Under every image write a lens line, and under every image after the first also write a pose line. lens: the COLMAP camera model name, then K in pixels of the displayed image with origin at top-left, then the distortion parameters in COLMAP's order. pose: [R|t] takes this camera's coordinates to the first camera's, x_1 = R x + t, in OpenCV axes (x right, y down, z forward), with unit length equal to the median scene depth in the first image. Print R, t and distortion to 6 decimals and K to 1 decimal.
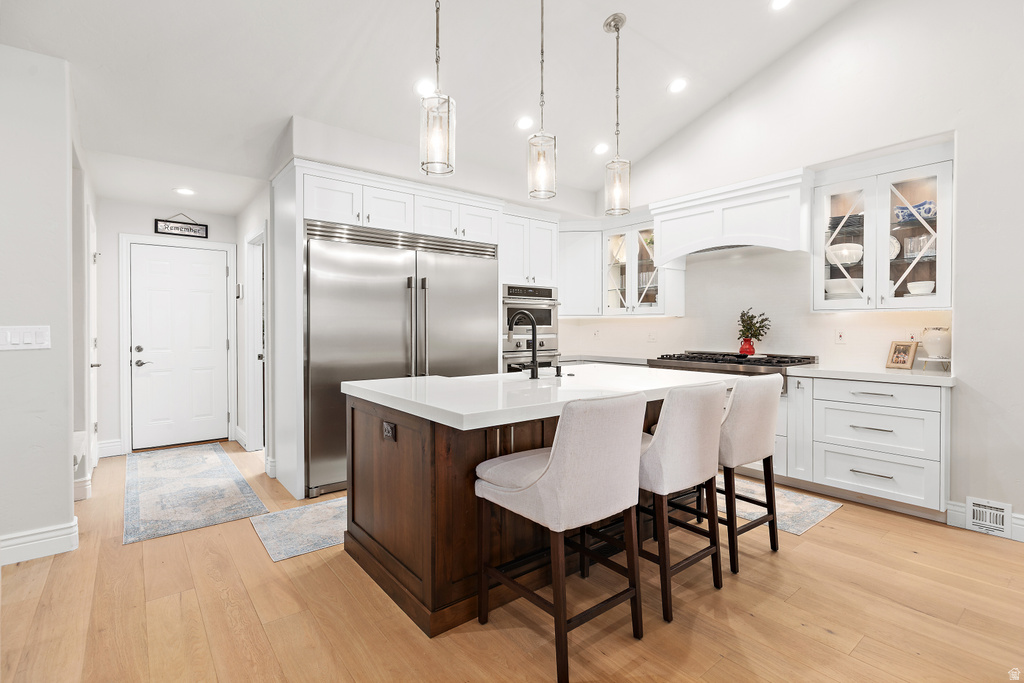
lens RADIAL K [[486.4, 0, 519.3], [0, 486.4, 327.8], [0, 0, 1]] dist [-0.001858, -0.000672]
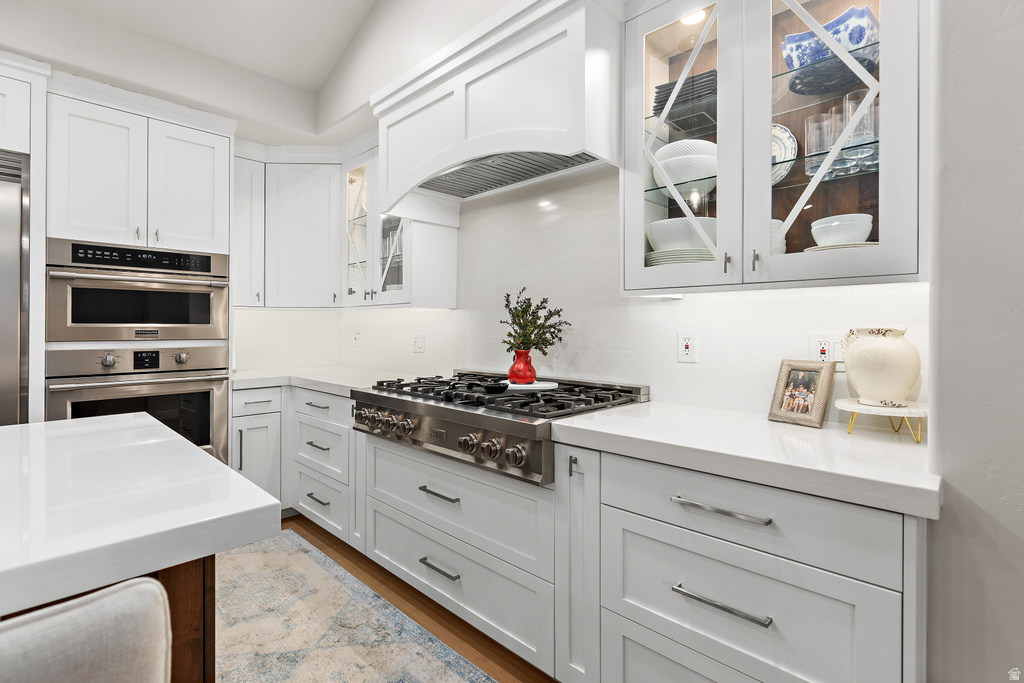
lens RADIAL K [[491.9, 0, 521.3], [0, 491.9, 323.6], [0, 0, 1]] dist [-0.003134, -0.000548]
pose [[0.992389, 0.003654, 0.123088, 0.477555], [-0.002360, 0.999940, -0.010658, 0.000036], [-0.123120, 0.010287, 0.992339, 0.585206]]
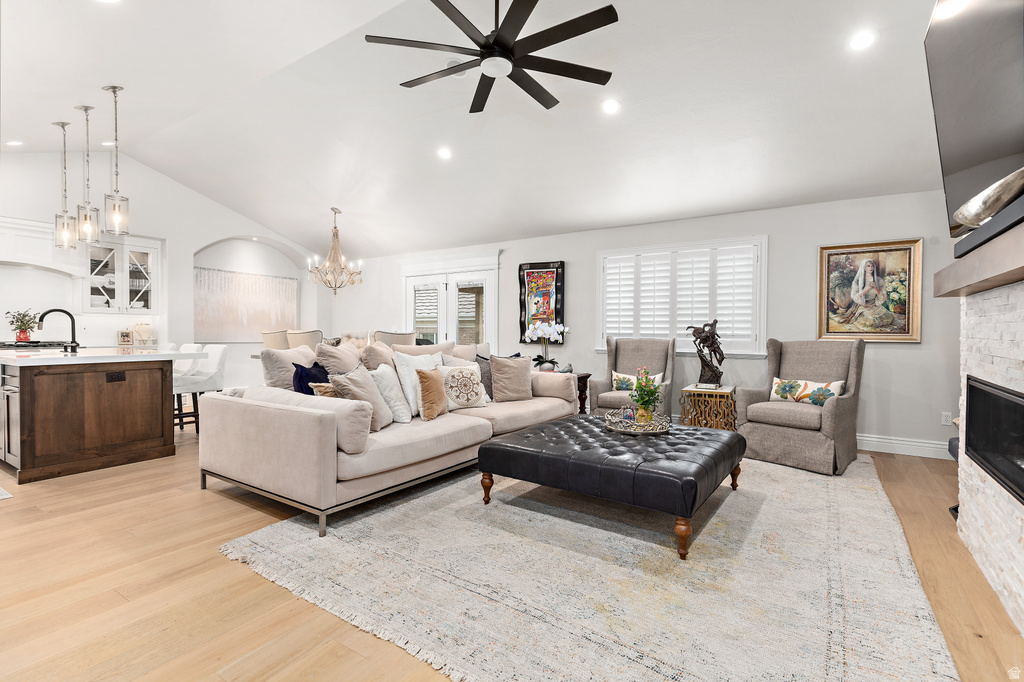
lens RADIAL K [[470.2, 0, 532.0], [0, 470.2, 338.9], [0, 0, 1]] dist [-0.000572, -0.000462]
pose [[-0.320121, -0.018562, 0.947195, -1.518191], [-0.003629, 0.999825, 0.018367, 0.020055], [-0.947370, 0.002442, -0.320132, 0.056783]]
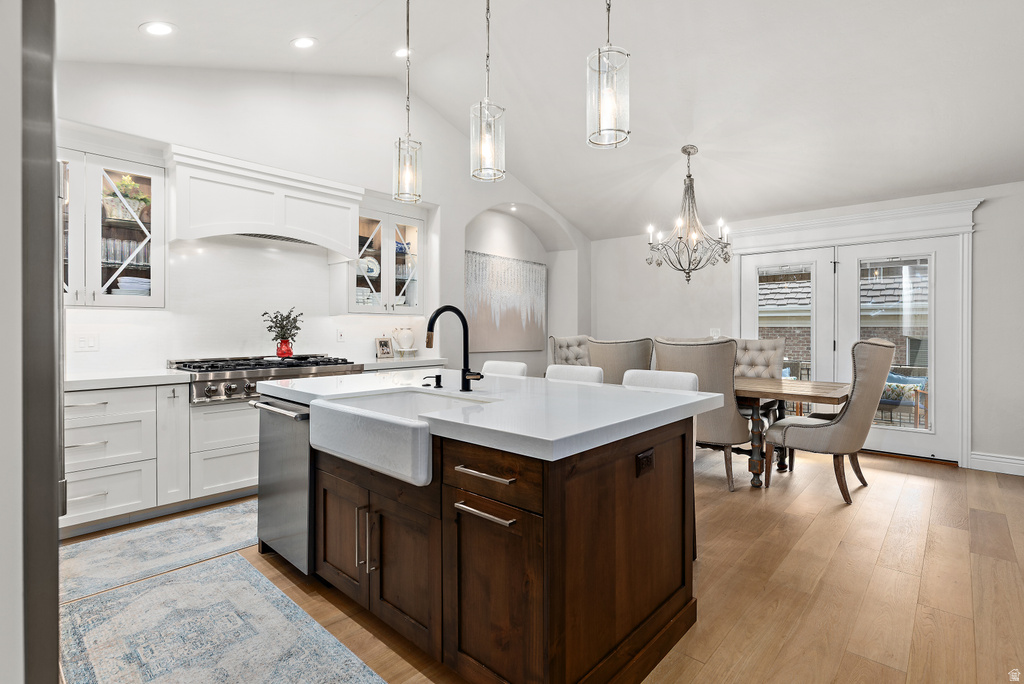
lens RADIAL K [[486.4, 0, 519.3], [0, 486.4, 328.3], [0, 0, 1]] dist [-0.001858, -0.000672]
pose [[-0.161278, -0.003672, 0.986902, -0.624532], [-0.000710, 0.999993, 0.003605, -0.004415], [-0.986909, -0.000119, -0.161280, 0.841887]]
